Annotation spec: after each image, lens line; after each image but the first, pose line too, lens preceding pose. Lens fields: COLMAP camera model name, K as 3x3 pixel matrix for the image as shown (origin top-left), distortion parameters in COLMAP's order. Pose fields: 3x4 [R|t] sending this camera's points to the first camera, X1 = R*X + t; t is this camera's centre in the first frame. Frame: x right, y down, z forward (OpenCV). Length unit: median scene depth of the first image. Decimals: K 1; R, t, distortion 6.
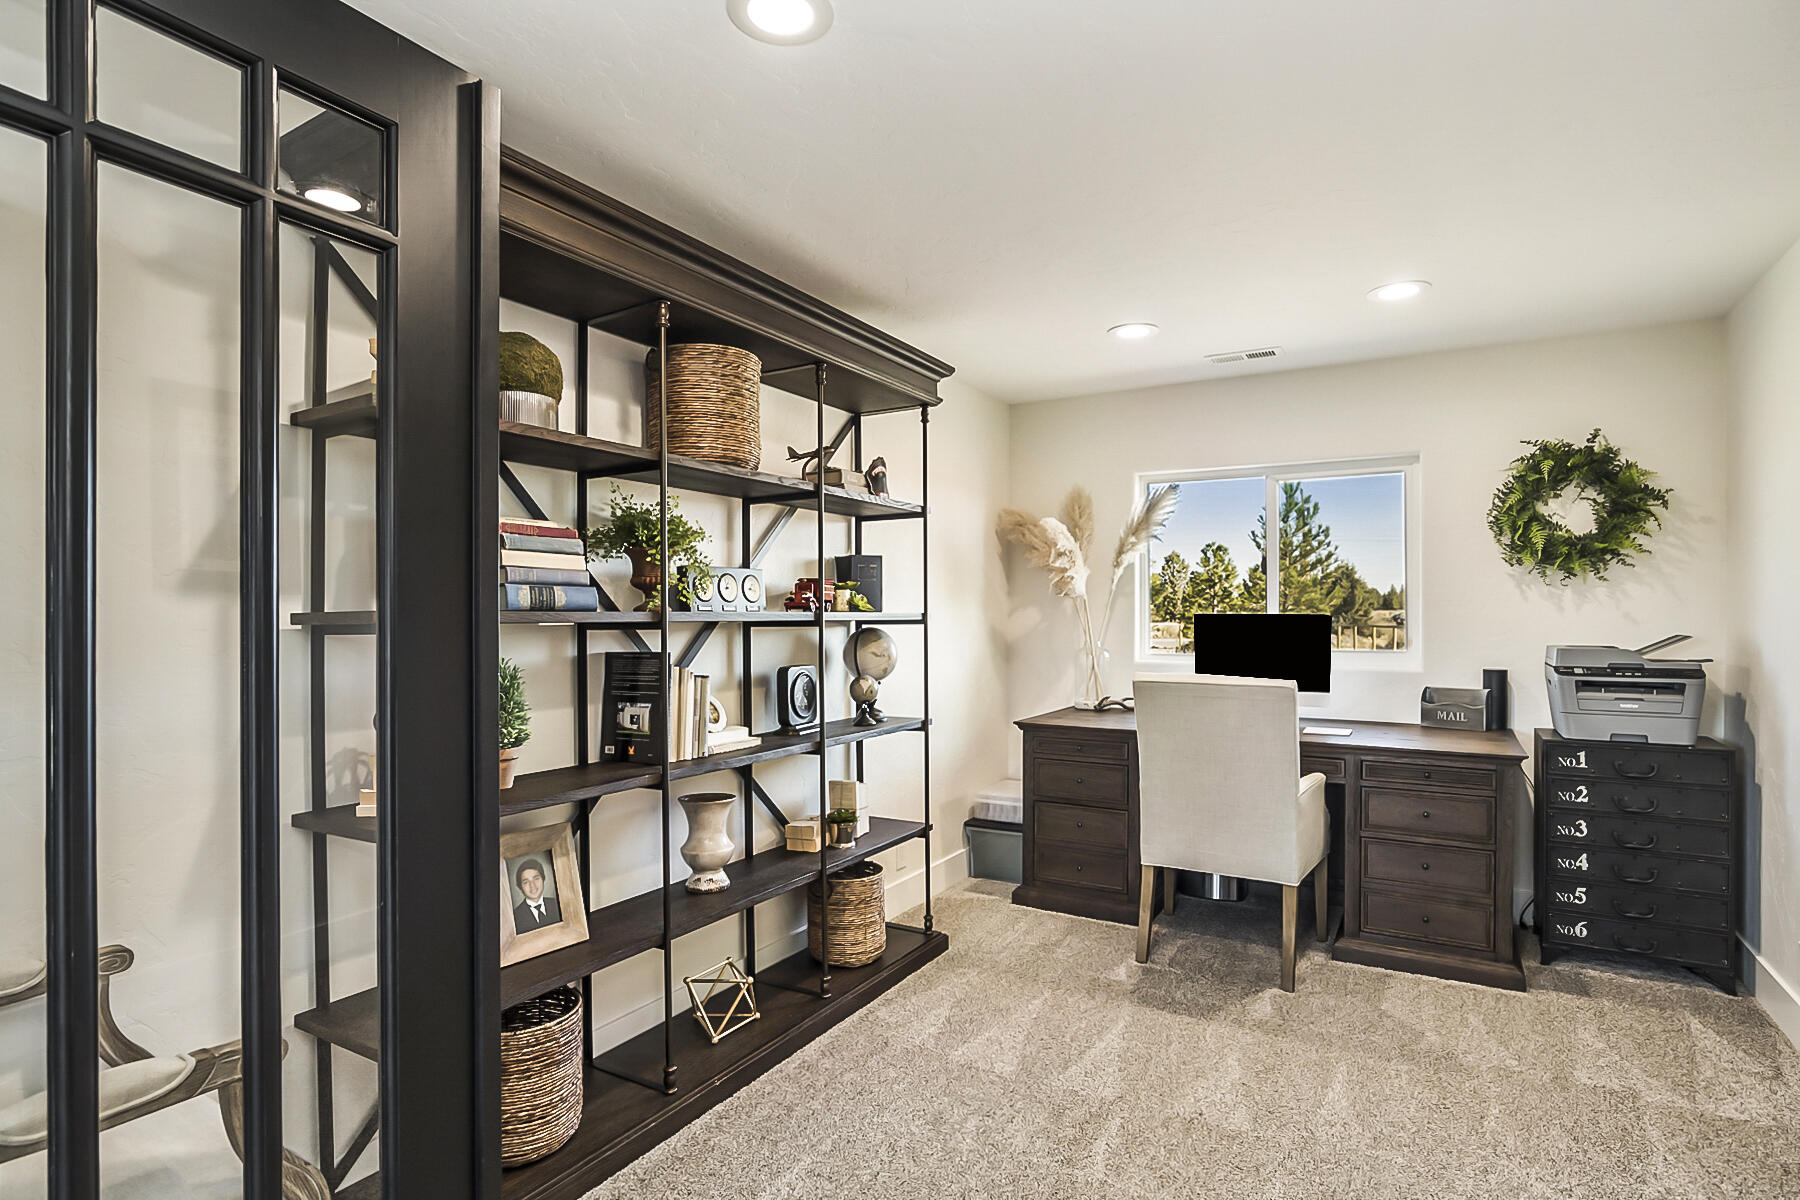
lens RADIAL K [[908.4, 0, 899.3], [0, 908.4, 608.4], [0, 0, 1]] dist [-0.021016, 0.000421]
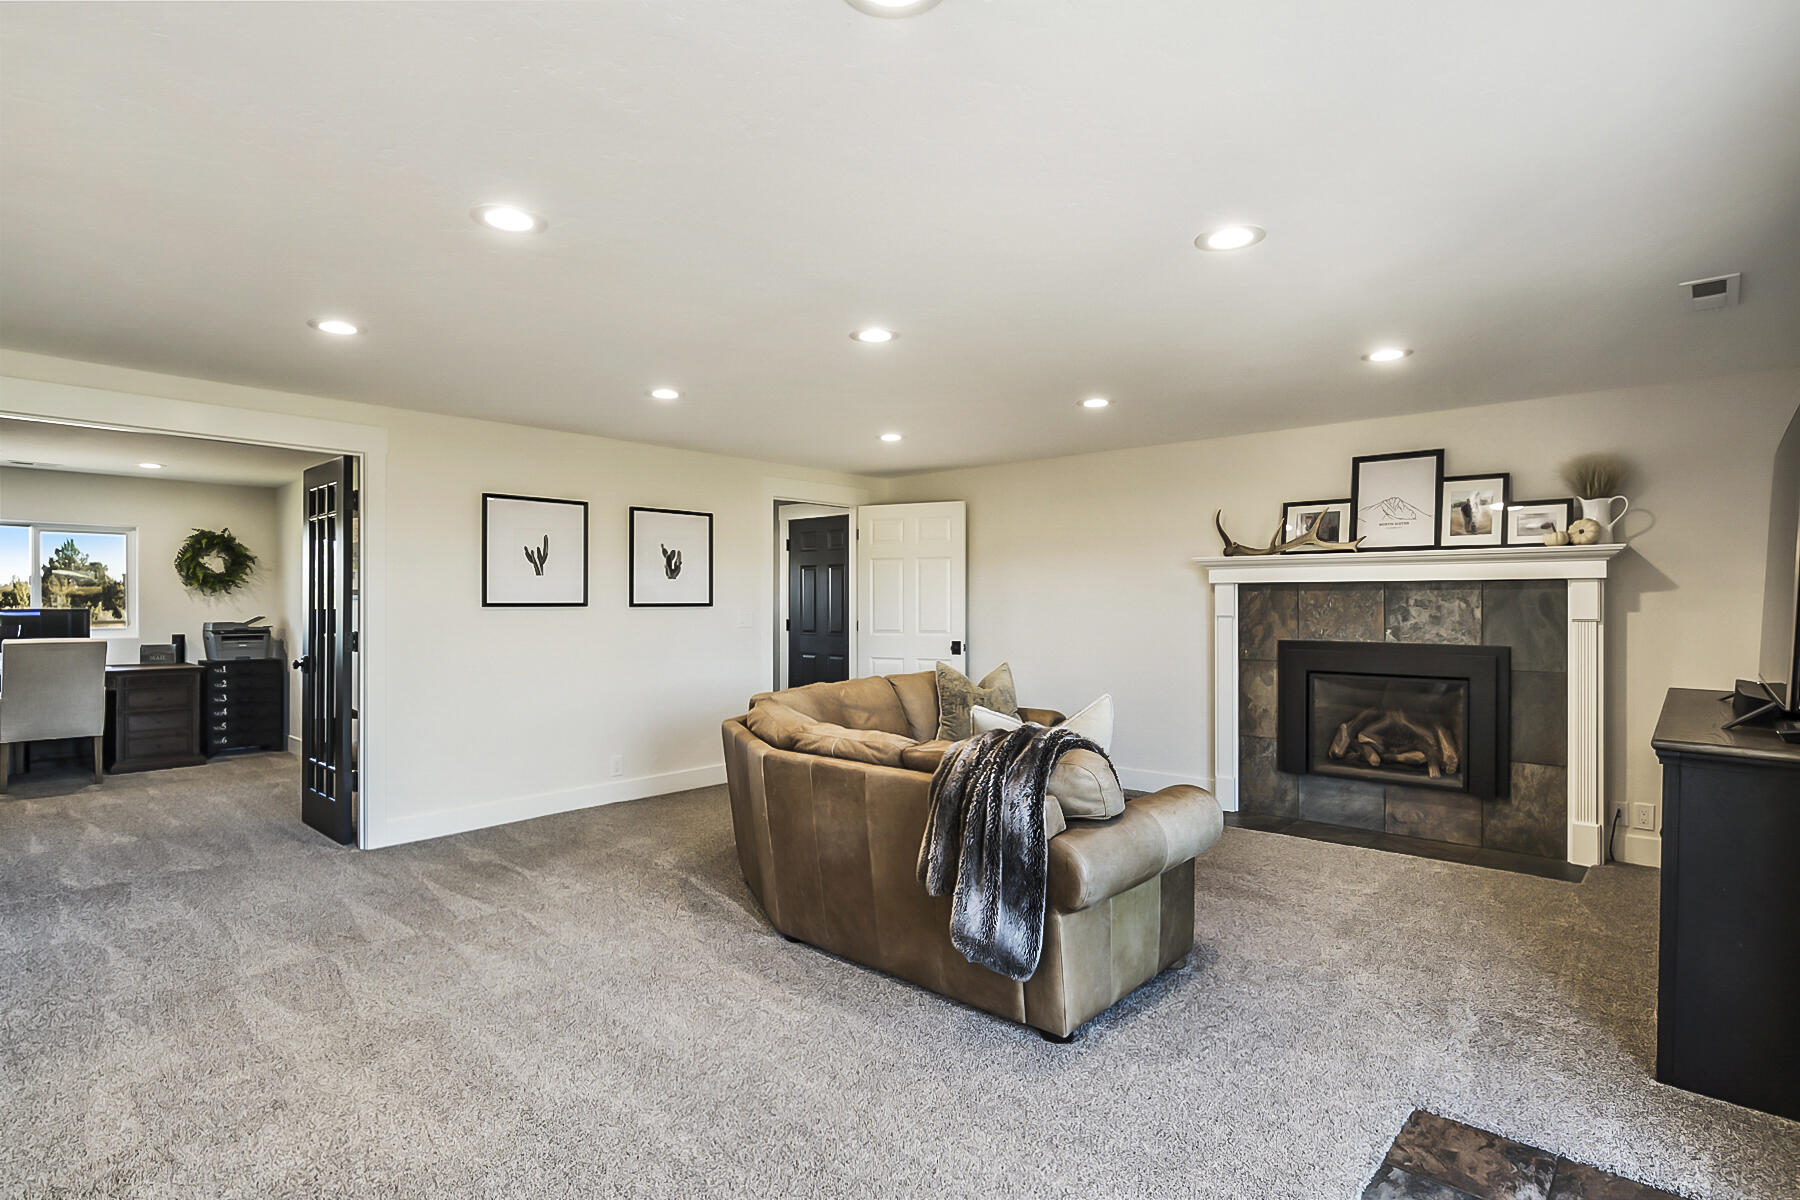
lens RADIAL K [[910.1, 0, 898.3], [0, 910.1, 604.2], [0, 0, 1]] dist [-0.013435, 0.000971]
pose [[0.194028, 0.001820, 0.980994, -1.180346], [-0.001375, 0.999998, -0.001584, -0.003031], [-0.980995, -0.001042, 0.194030, -1.159688]]
